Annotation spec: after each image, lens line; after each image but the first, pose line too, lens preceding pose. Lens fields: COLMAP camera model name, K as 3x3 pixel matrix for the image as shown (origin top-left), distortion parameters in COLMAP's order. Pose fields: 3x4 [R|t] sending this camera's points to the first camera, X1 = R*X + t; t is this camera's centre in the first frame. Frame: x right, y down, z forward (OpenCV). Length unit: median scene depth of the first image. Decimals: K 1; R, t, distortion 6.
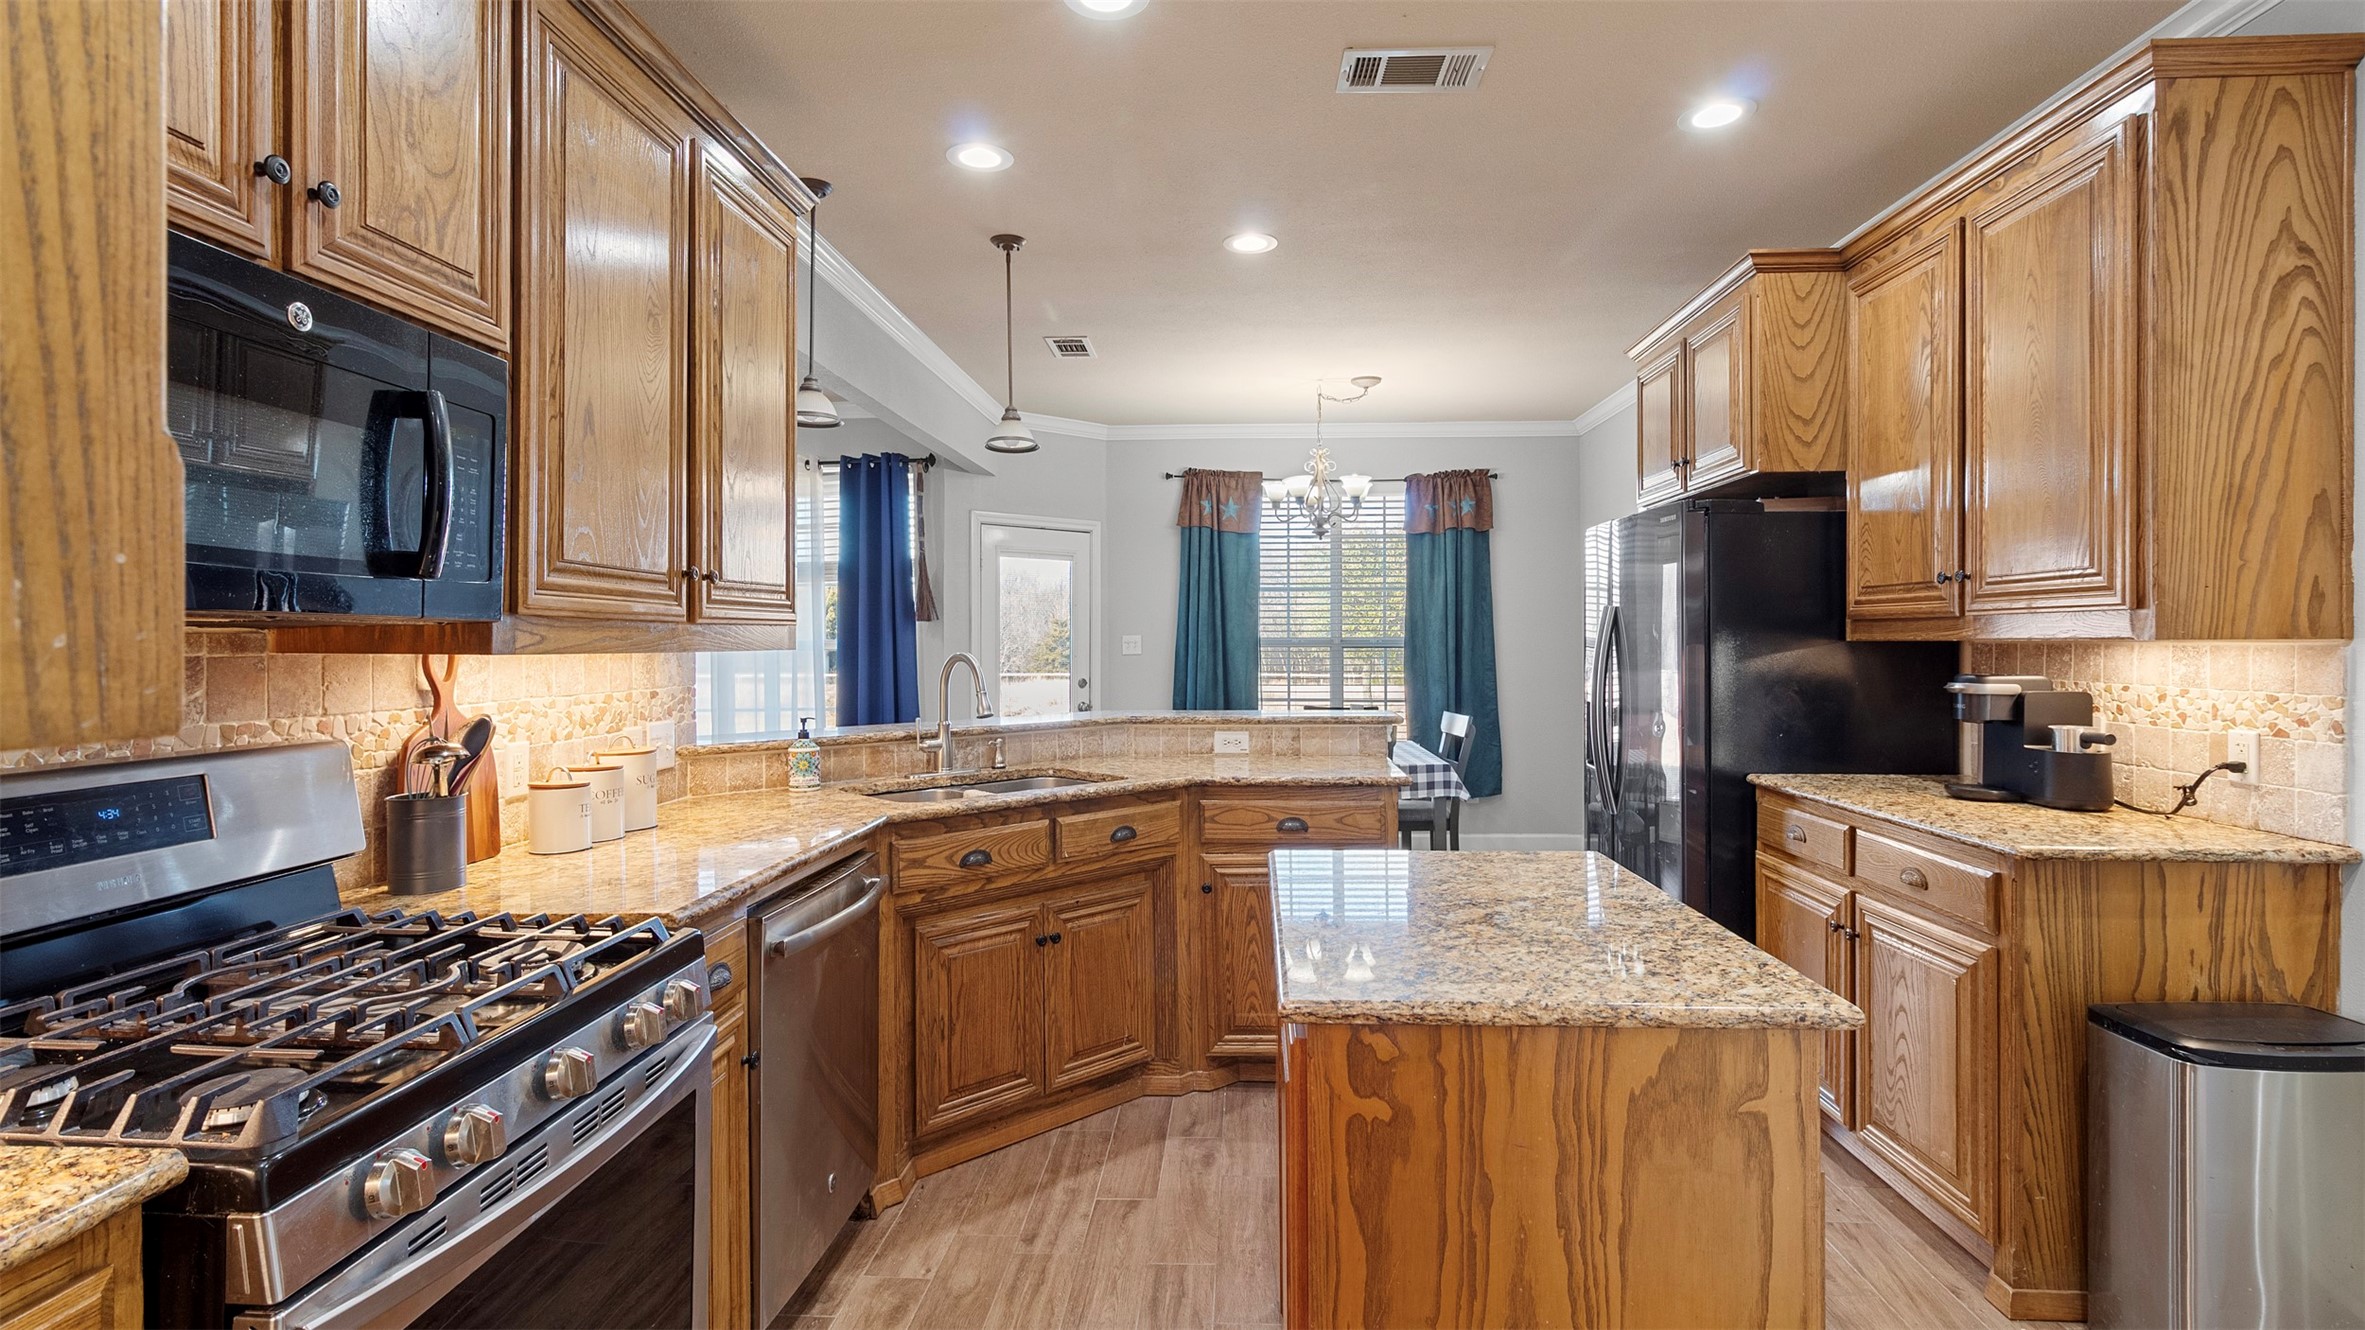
lens RADIAL K [[1088.1, 0, 1192.6], [0, 1088.1, 648.4], [0, 0, 1]] dist [0.004668, 0.000524]
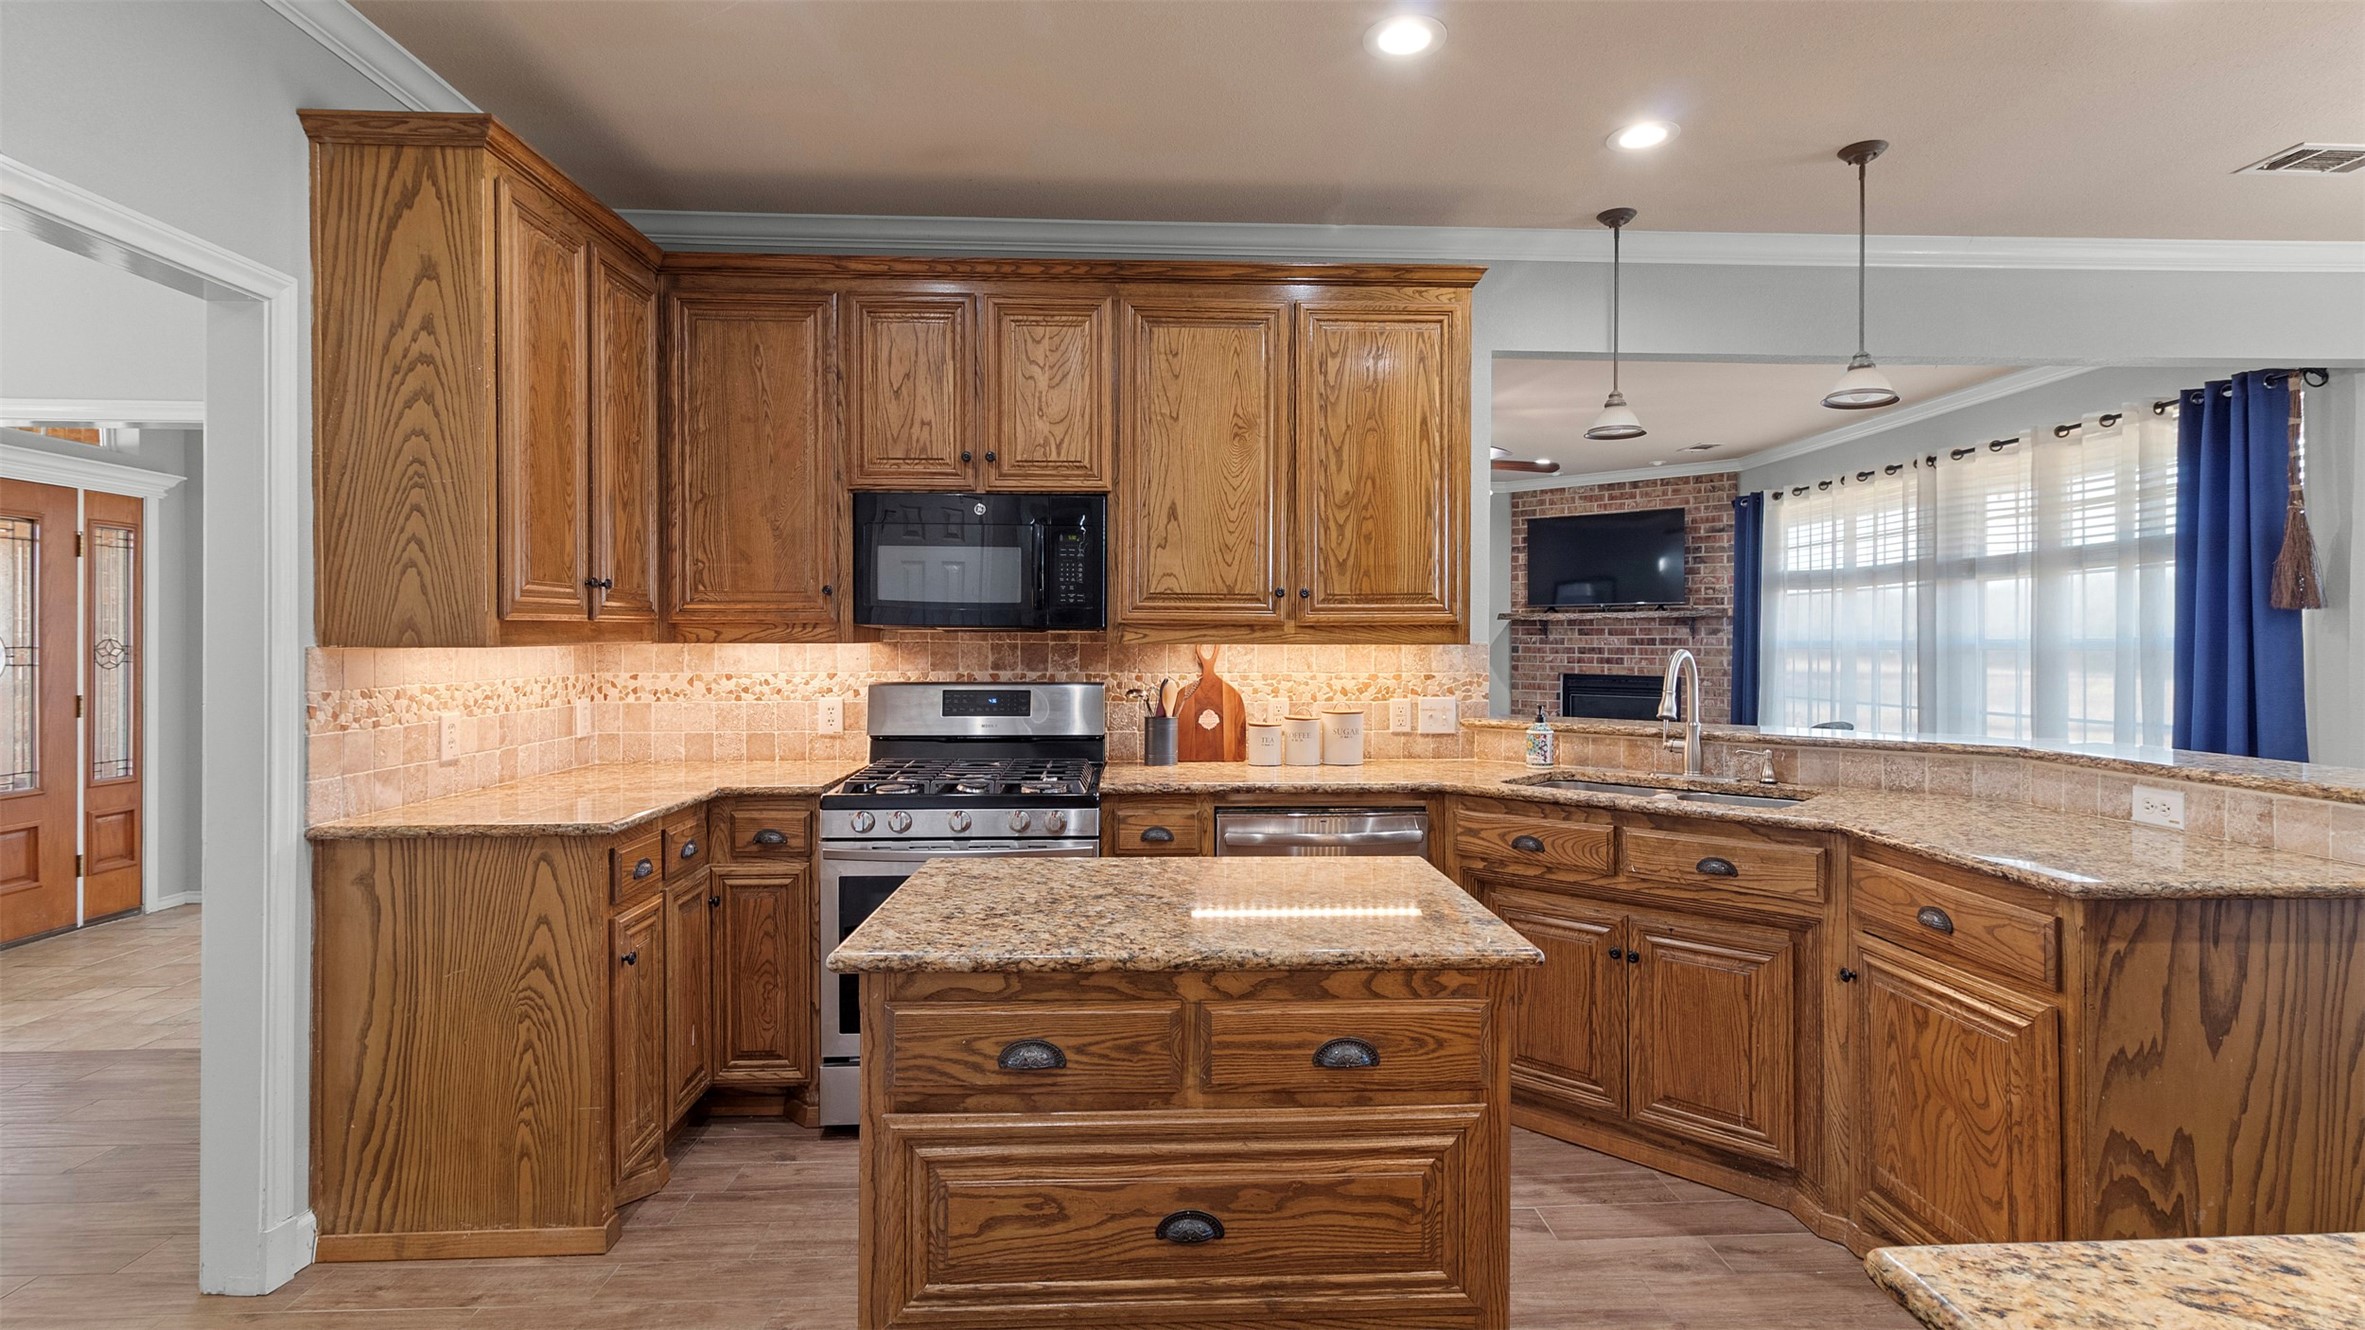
lens RADIAL K [[1088.1, 0, 1199.6], [0, 1088.1, 647.4], [0, 0, 1]] dist [0.004668, 0.000524]
pose [[0.107541, 0.009991, -0.994150, 0.704598], [-0.008913, 0.999919, 0.009085, -0.003375], [0.994161, 0.007883, 0.107622, 0.492571]]
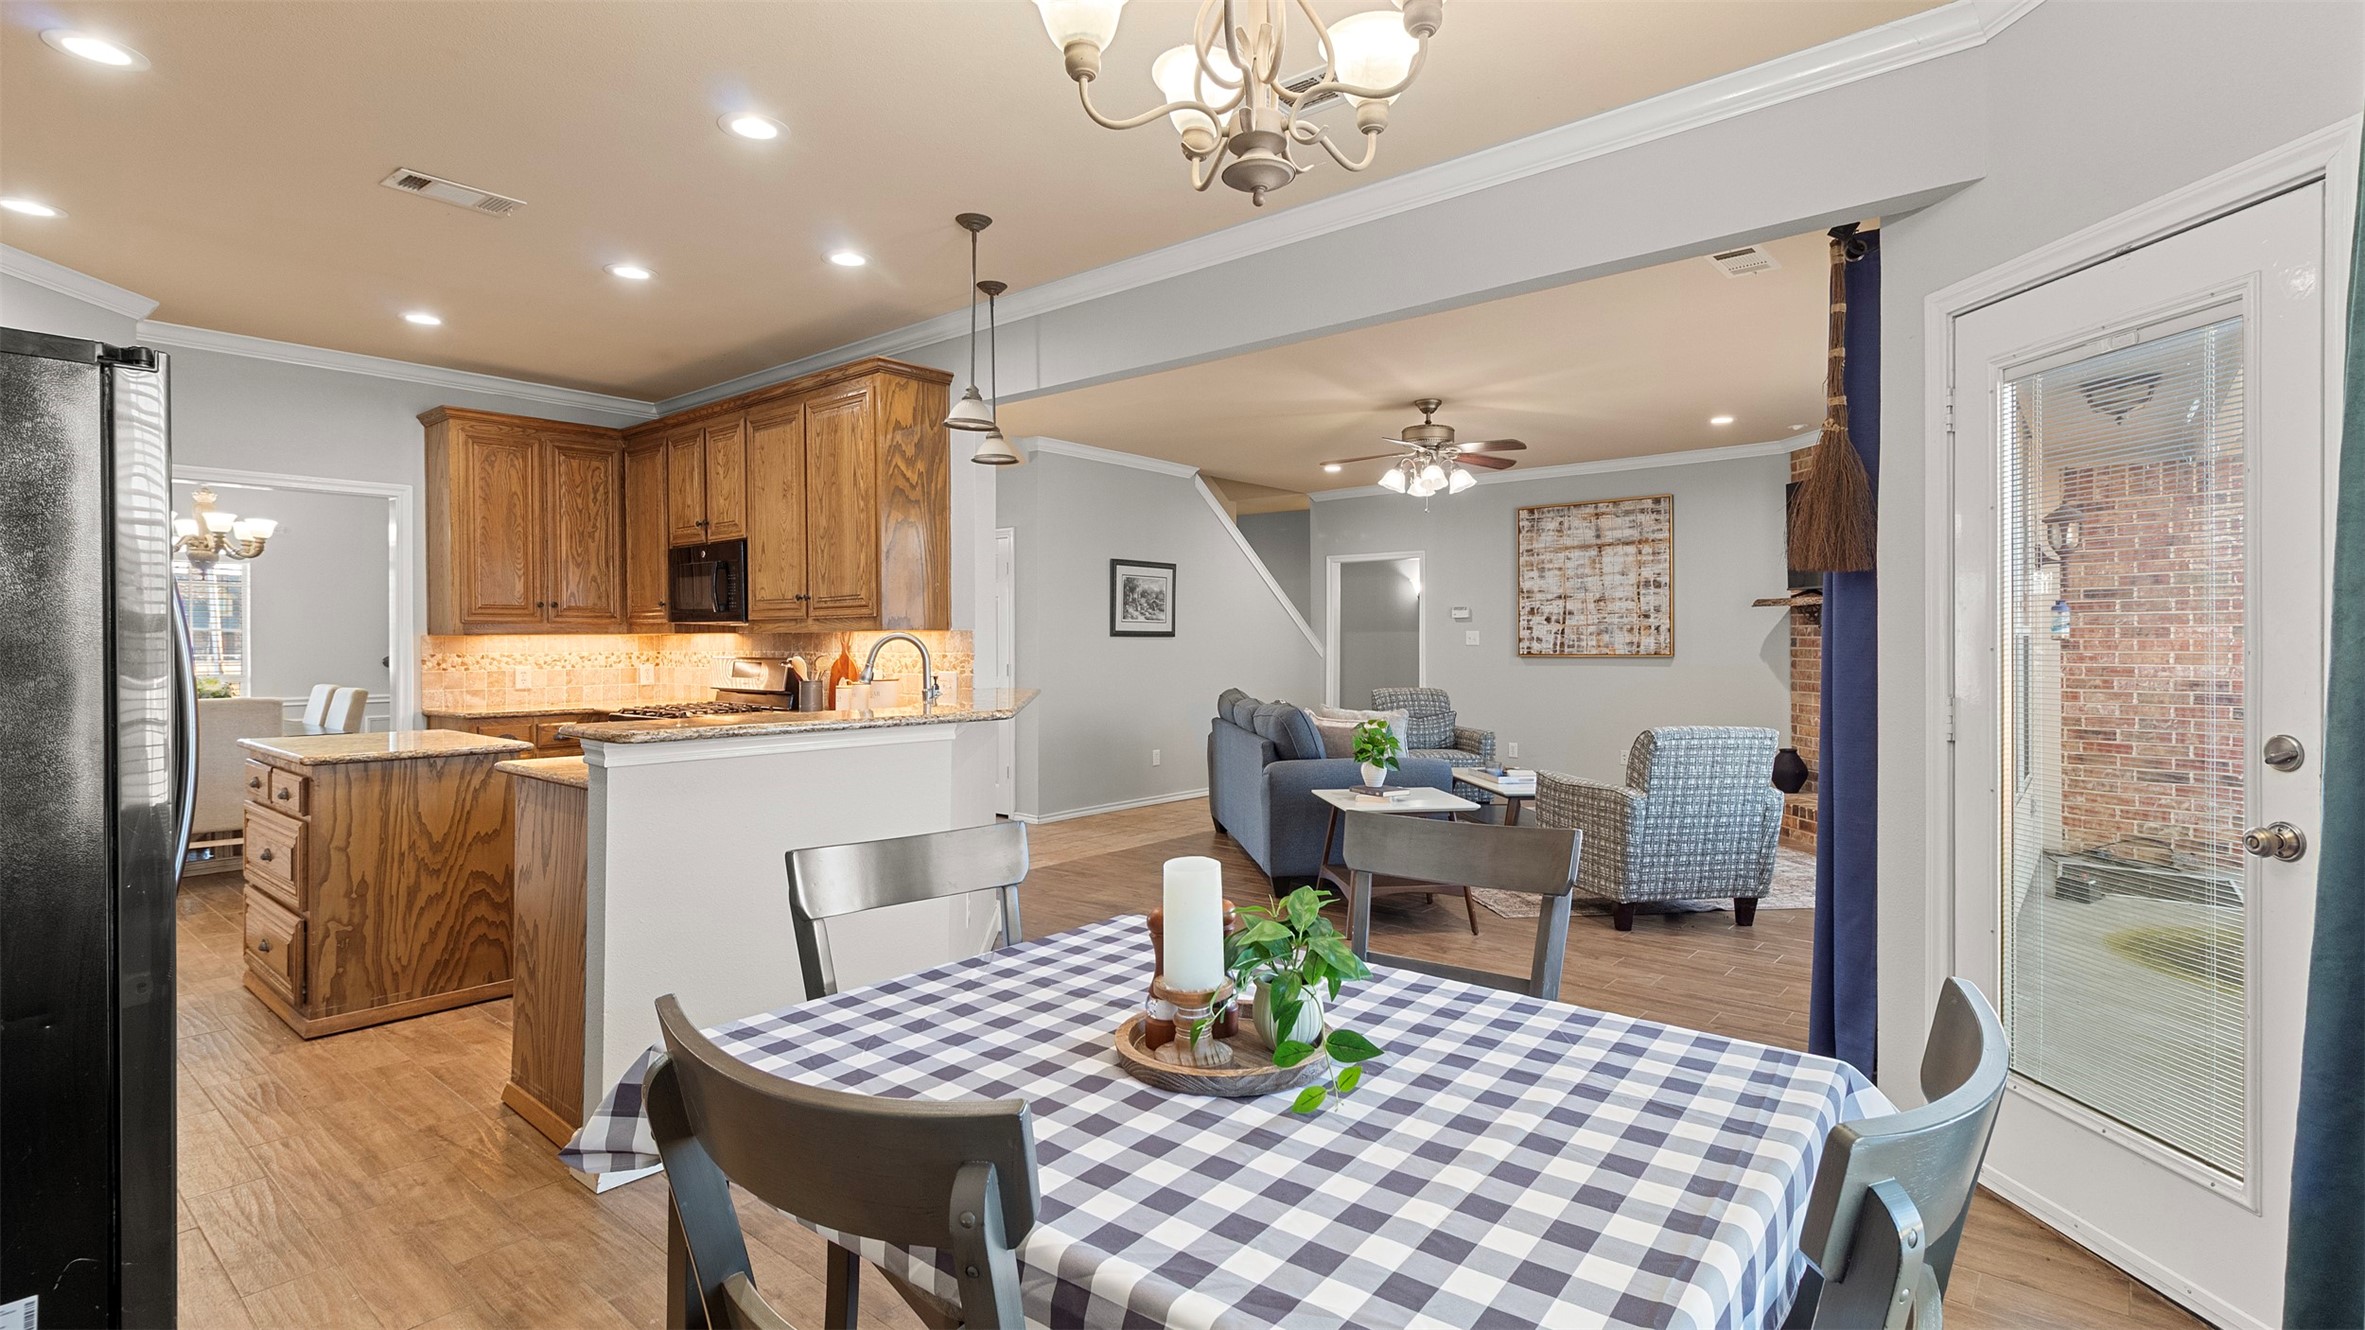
lens RADIAL K [[1088.1, 0, 1177.4], [0, 1088.1, 656.1], [0, 0, 1]] dist [0.004668, 0.000524]
pose [[-0.584345, 0.015397, -0.811360, 0.639194], [-0.000851, 0.999808, 0.019586, 0.006252], [0.811505, 0.012135, -0.584219, 2.016013]]
